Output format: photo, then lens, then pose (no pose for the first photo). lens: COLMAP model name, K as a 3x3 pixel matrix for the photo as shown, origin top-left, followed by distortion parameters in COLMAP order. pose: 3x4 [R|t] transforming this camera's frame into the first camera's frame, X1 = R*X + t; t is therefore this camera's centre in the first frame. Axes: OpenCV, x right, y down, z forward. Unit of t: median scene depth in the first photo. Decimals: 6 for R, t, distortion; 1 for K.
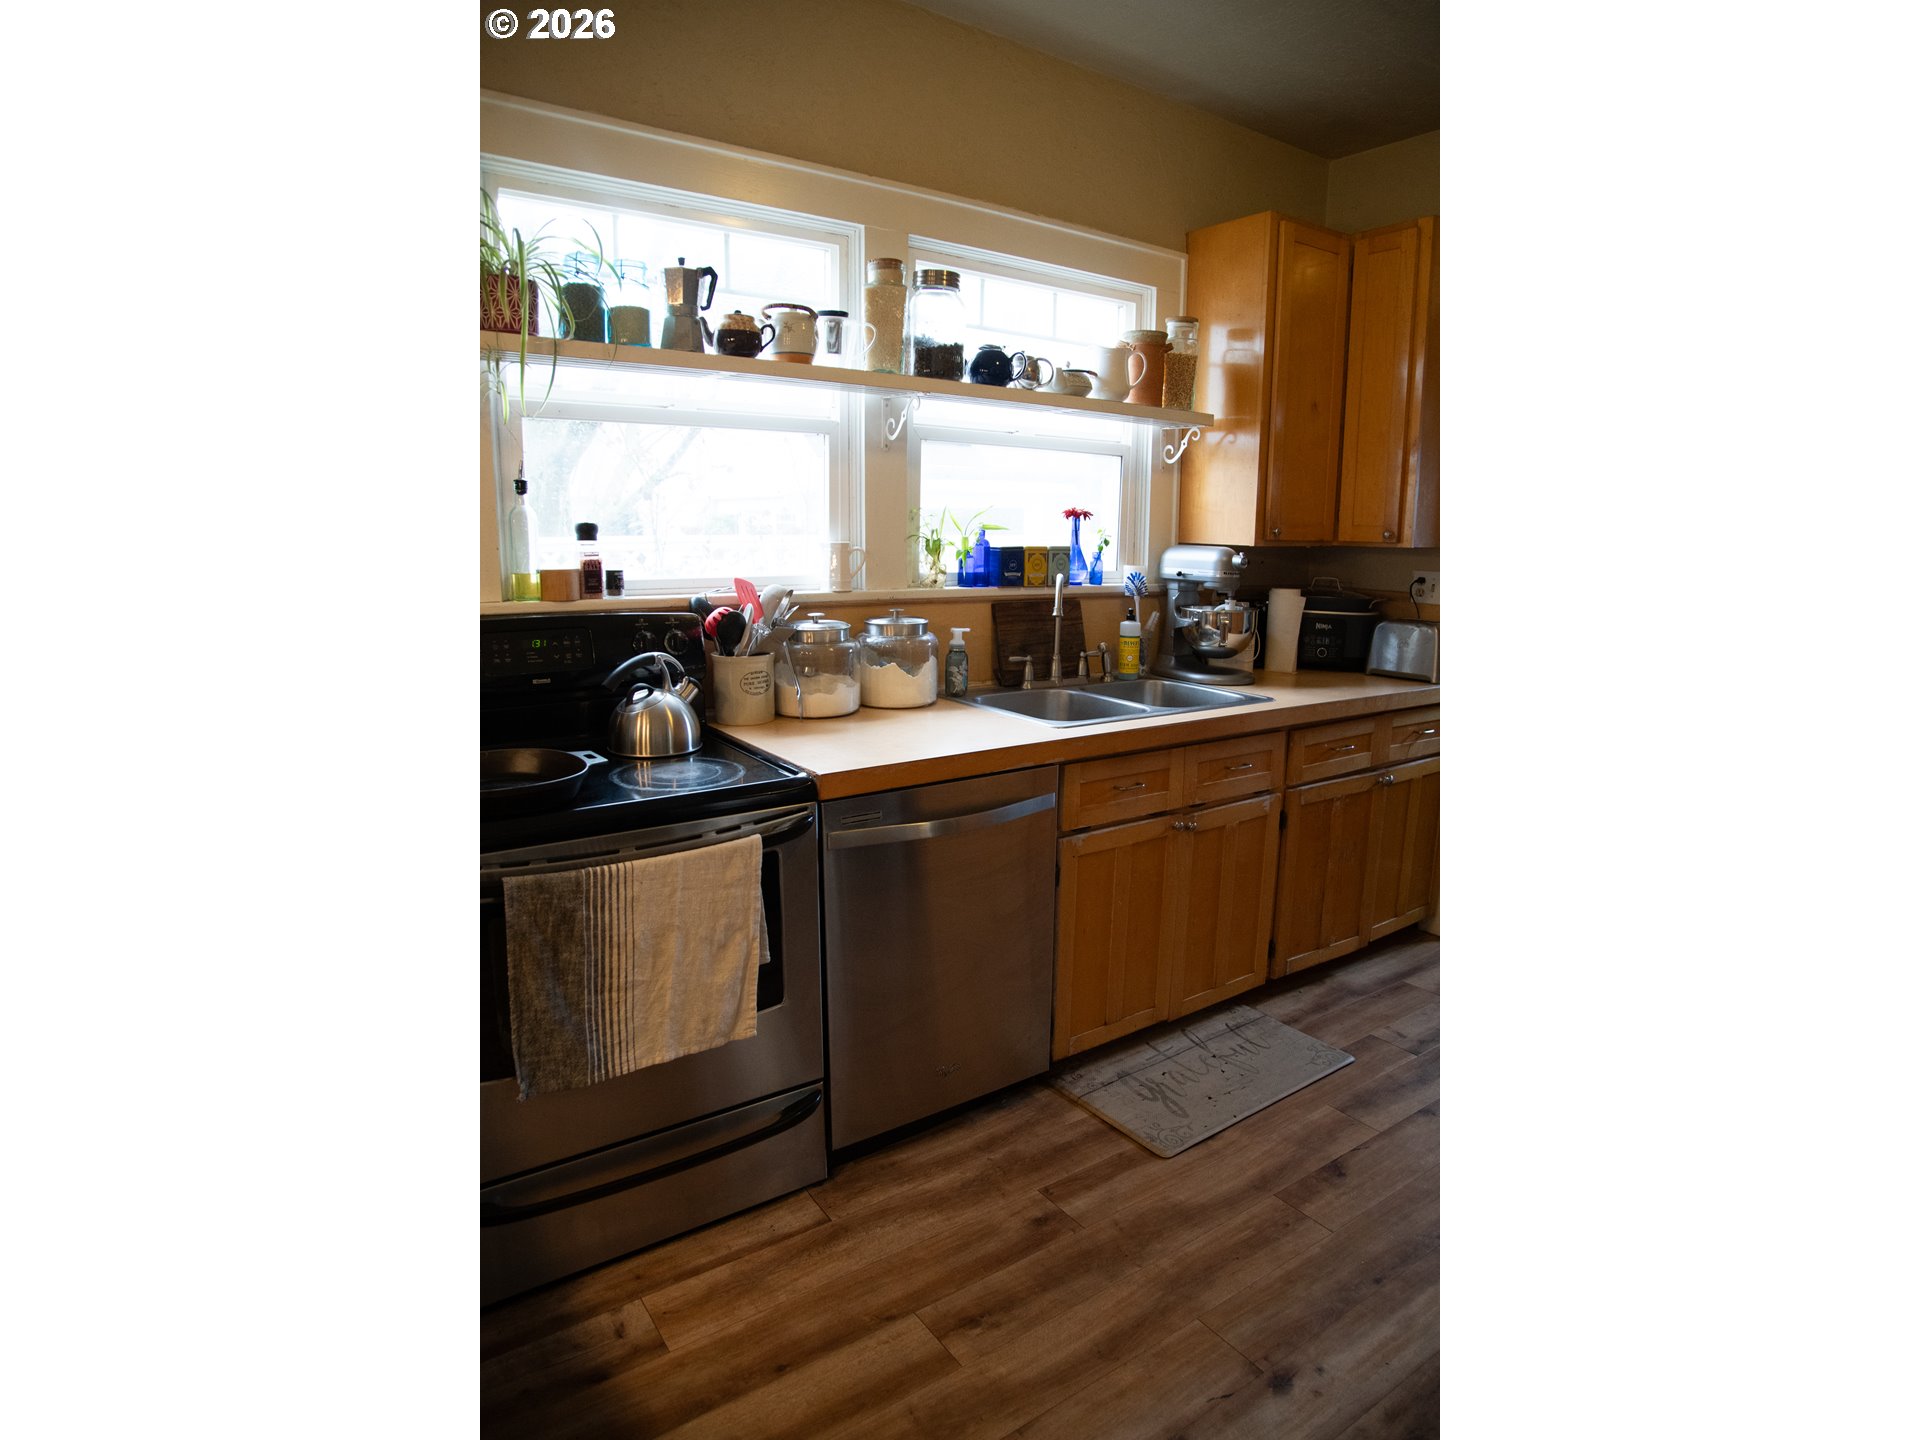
lens RADIAL K [[1041.3, 0, 960.0], [0, 1041.3, 720.0], [0, 0, 1]] dist [-0.093952, -0.000175]
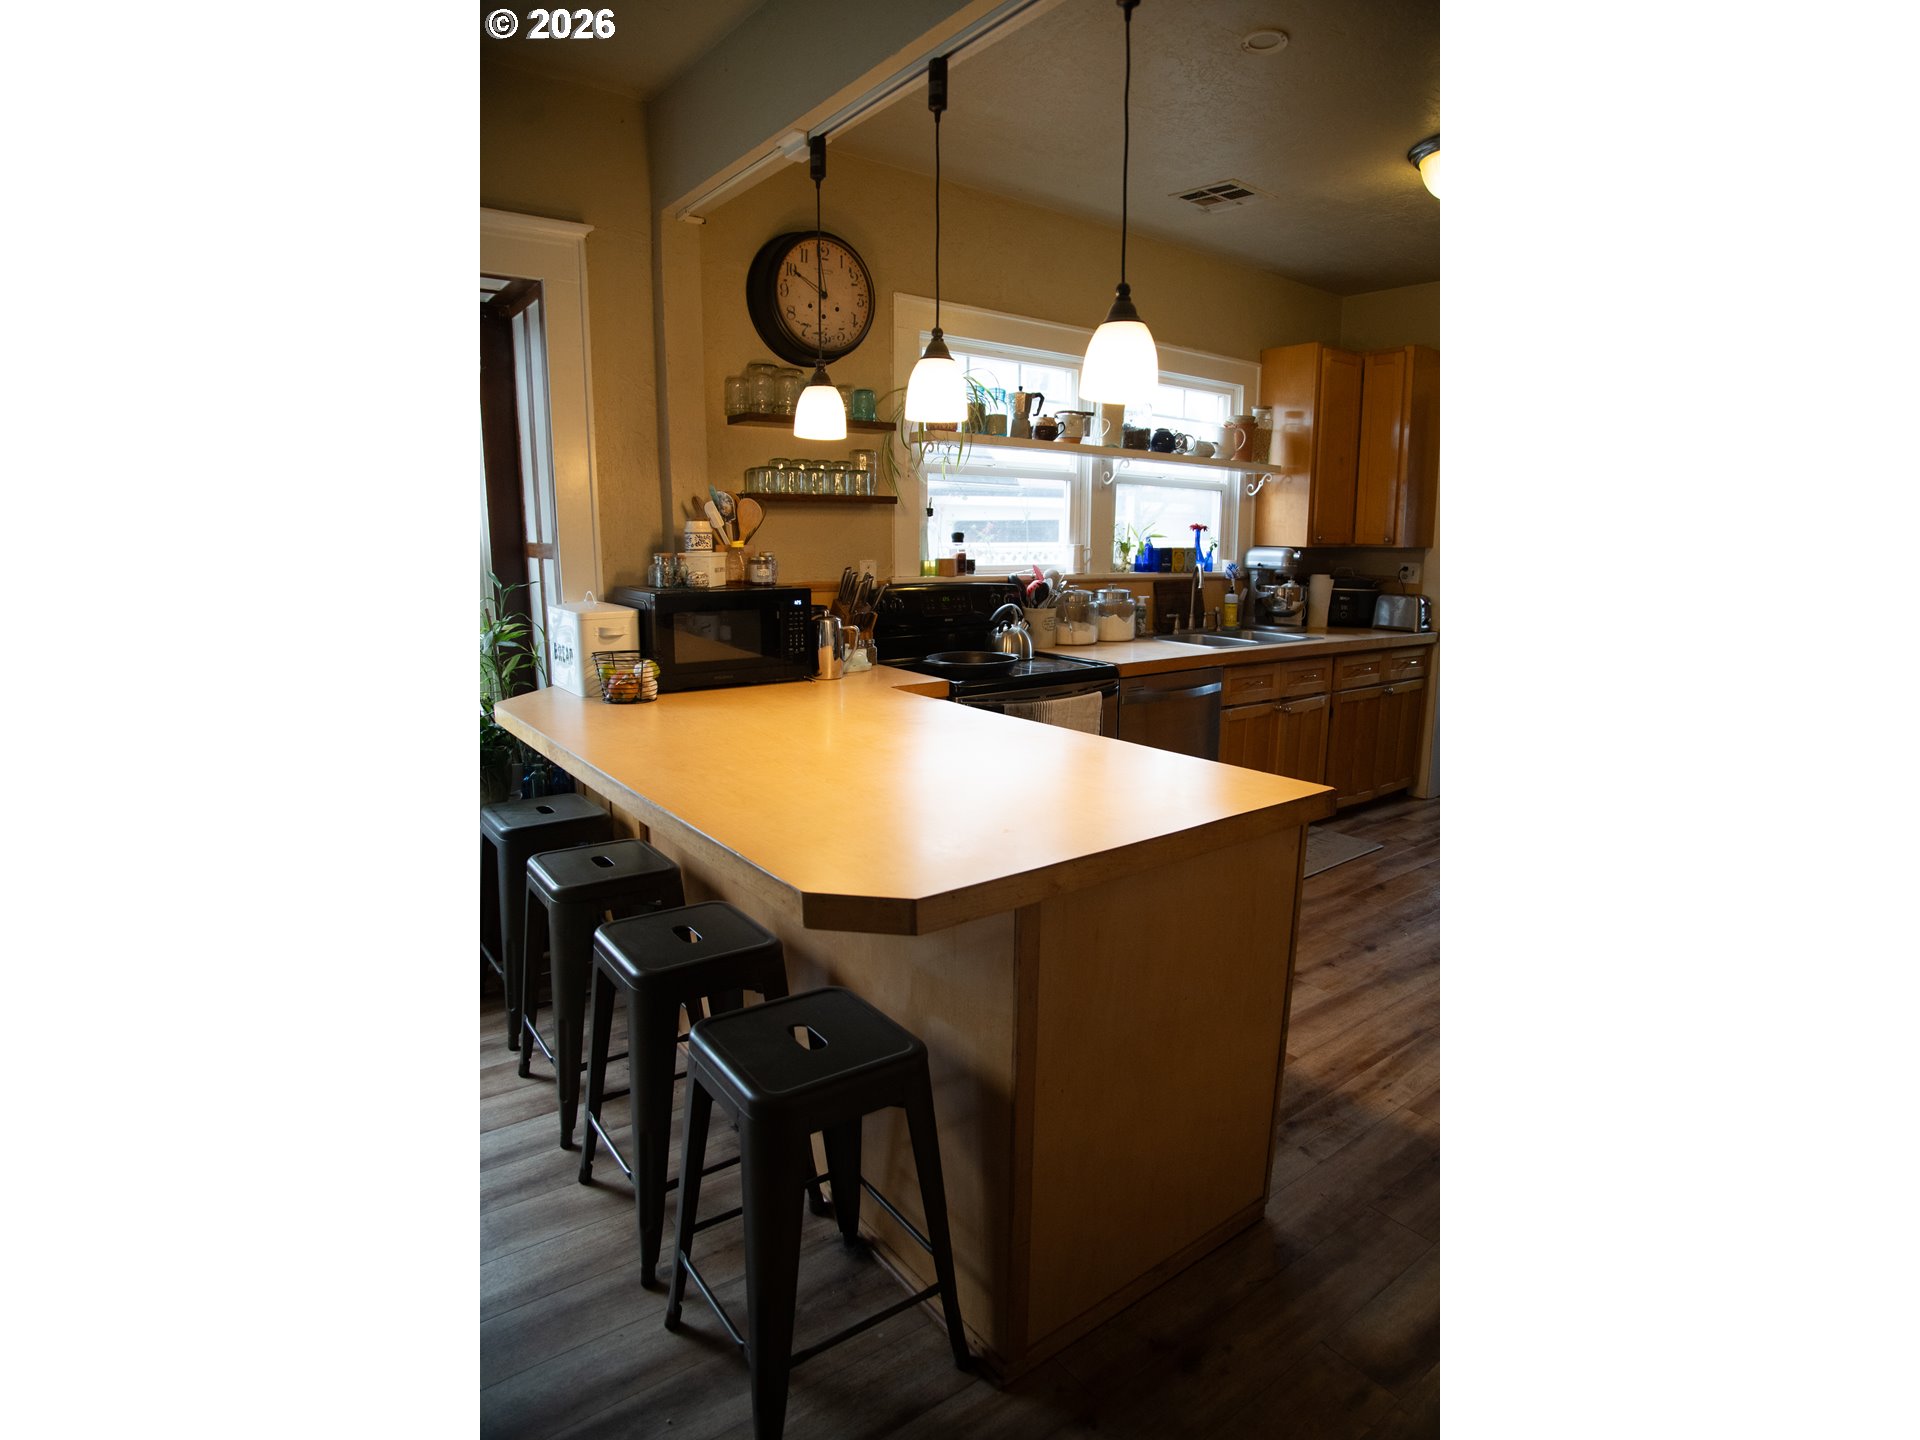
lens RADIAL K [[1041.3, 0, 960.0], [0, 1041.3, 720.0], [0, 0, 1]] dist [-0.093952, -0.000175]
pose [[0.998868, -0.012581, 0.045876, -0.352023], [0.012877, 0.999898, -0.006167, 0.110881], [-0.045794, 0.006750, 0.998928, -0.614501]]
